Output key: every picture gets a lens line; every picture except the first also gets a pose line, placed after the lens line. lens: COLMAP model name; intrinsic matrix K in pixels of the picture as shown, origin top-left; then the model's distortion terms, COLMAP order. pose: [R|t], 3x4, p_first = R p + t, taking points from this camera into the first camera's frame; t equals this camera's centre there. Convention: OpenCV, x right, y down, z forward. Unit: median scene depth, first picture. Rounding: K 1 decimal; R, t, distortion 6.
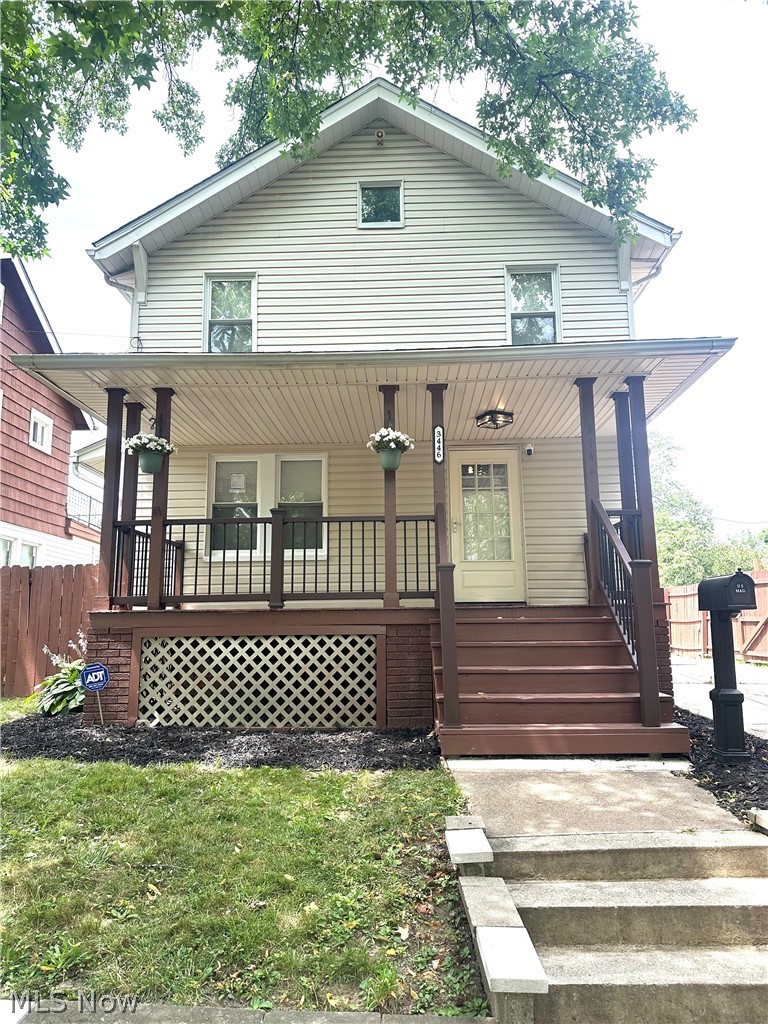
lens RADIAL K [[719.7, 0, 384.0], [0, 719.7, 512.0], [0, 0, 1]] dist [0.001294, 0.000100]
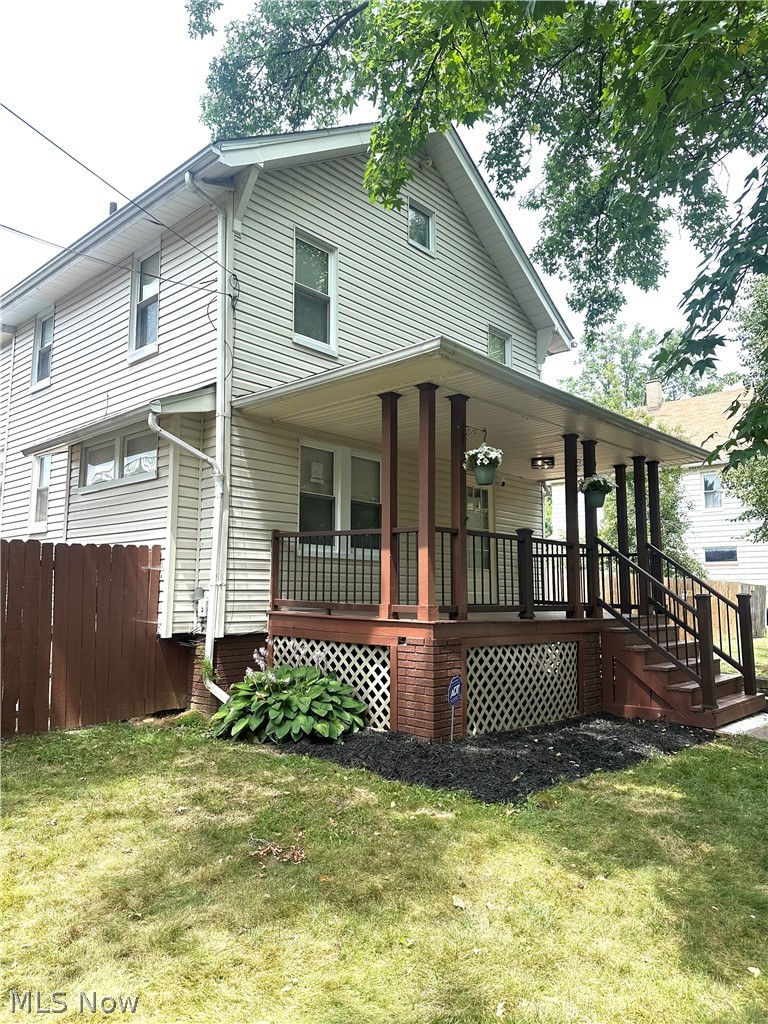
lens RADIAL K [[719.7, 0, 384.0], [0, 719.7, 512.0], [0, 0, 1]] dist [0.001294, 0.000100]
pose [[0.647415, 0.104293, 0.754968, -0.858768], [-0.138257, 0.990229, -0.018232, 0.016158], [-0.749493, -0.092576, 0.655508, 0.328512]]
